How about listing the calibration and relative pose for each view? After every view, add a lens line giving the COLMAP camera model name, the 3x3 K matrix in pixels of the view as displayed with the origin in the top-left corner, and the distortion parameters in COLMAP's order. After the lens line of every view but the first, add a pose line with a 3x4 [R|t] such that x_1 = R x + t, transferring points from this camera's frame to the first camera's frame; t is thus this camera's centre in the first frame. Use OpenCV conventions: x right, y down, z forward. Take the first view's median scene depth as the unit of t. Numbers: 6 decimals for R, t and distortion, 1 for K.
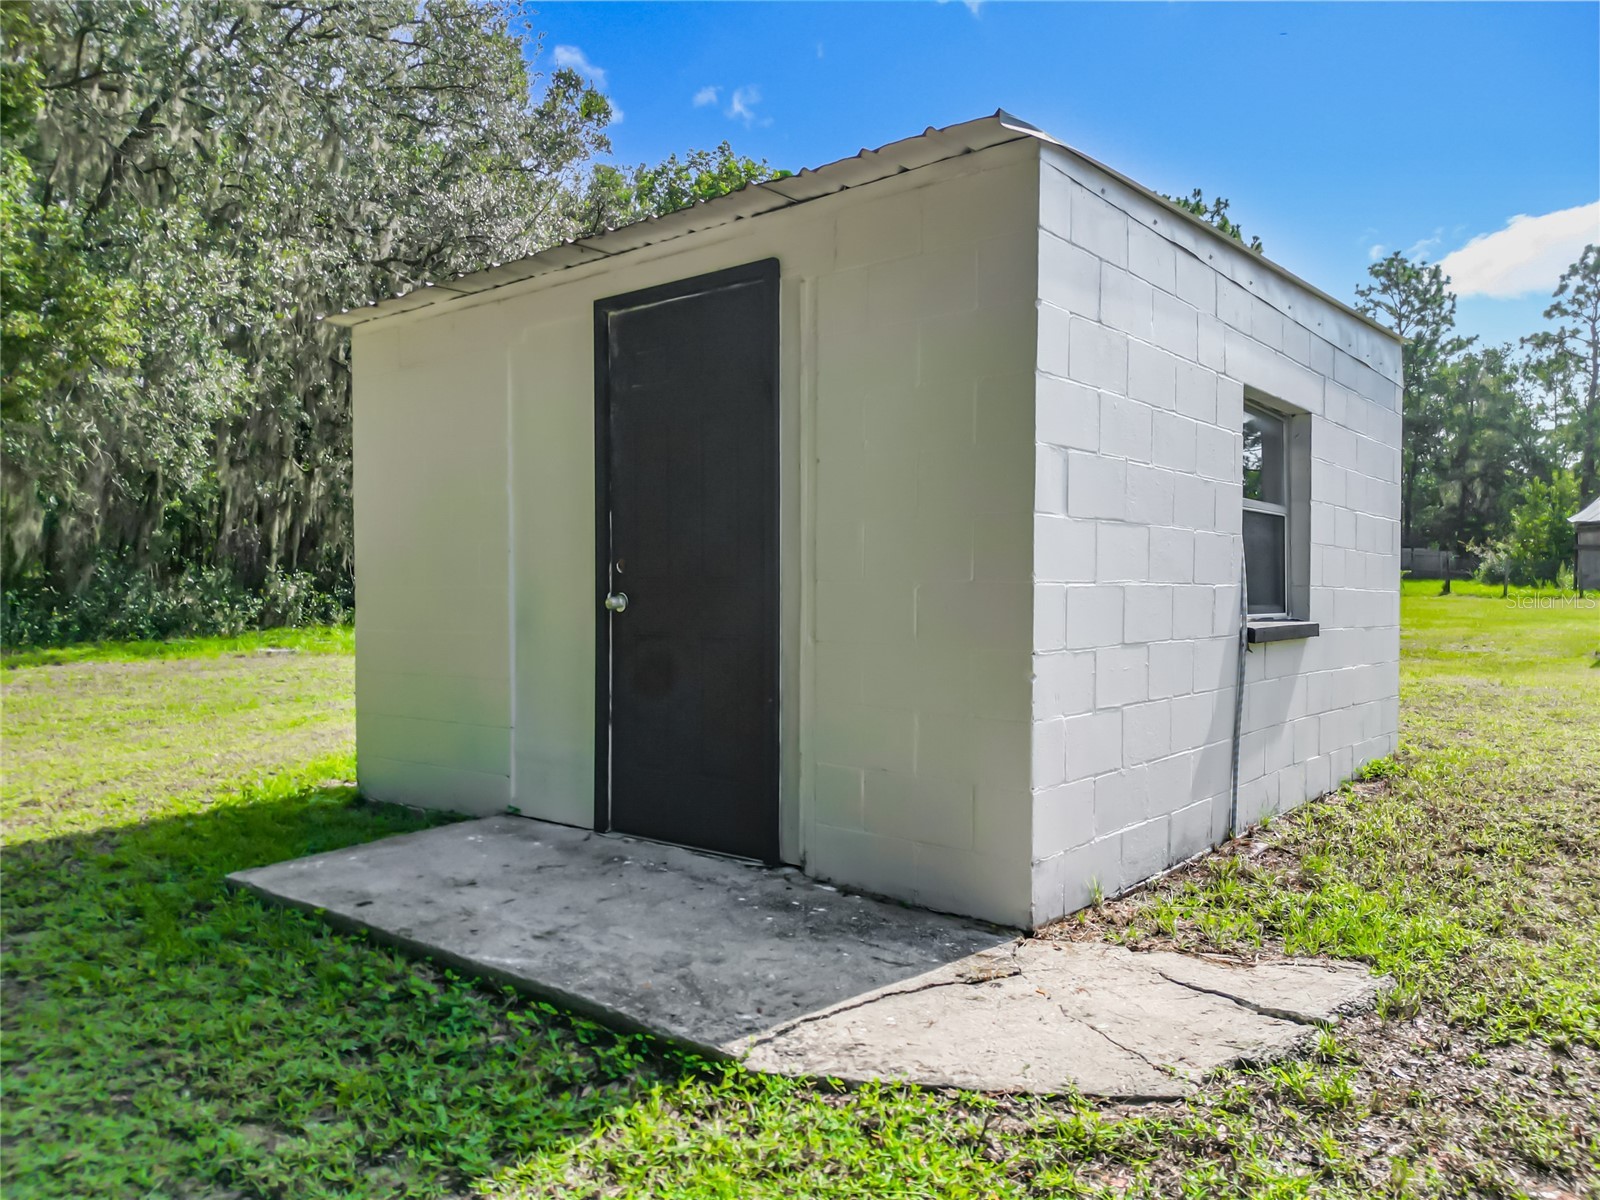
lens RADIAL K [[1160.4, 0, 800.0], [0, 1160.4, 600.0], [0, 0, 1]] dist [0.066526, -0.085995]
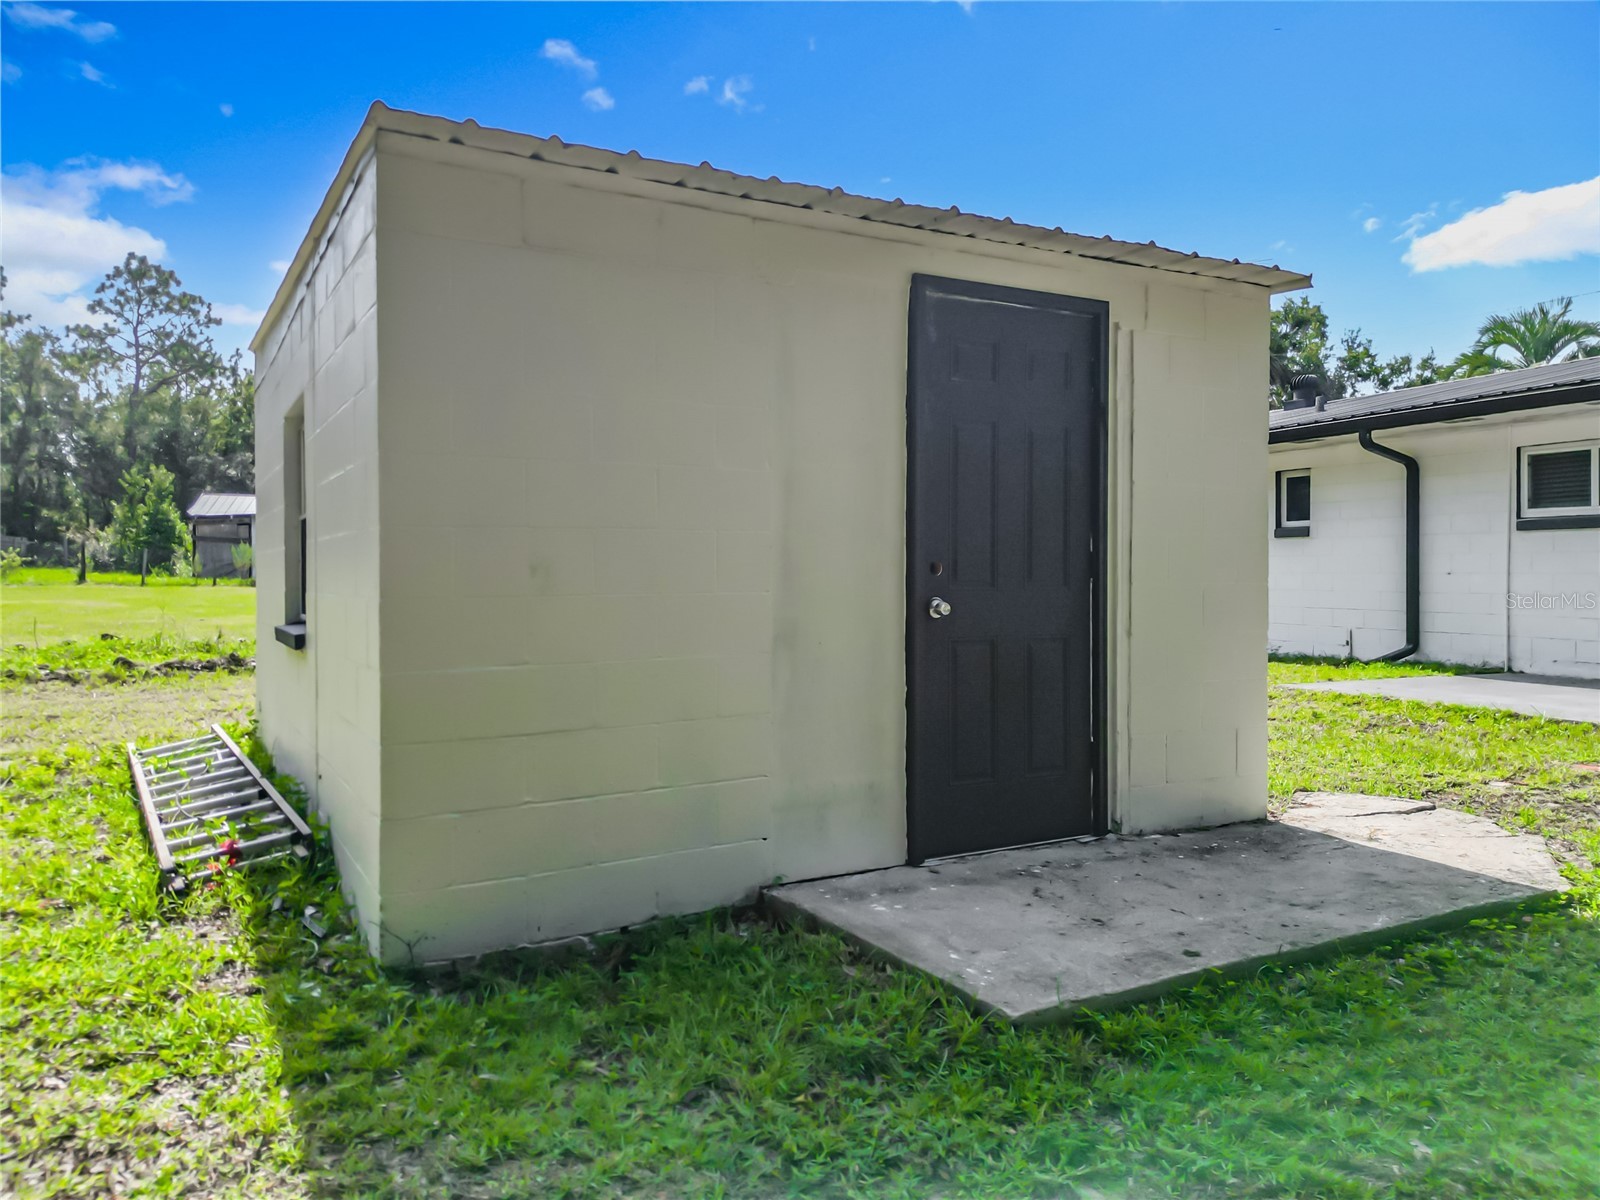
lens RADIAL K [[1143.0, 0, 794.1], [0, 1143.0, 590.8], [0, 0, 1]] dist [0.055170, -0.062864]
pose [[0.355495, -0.013566, 0.934580, -0.121403], [0.009474, 0.999896, 0.010910, -0.002724], [-0.934630, 0.004976, 0.355586, 0.090895]]
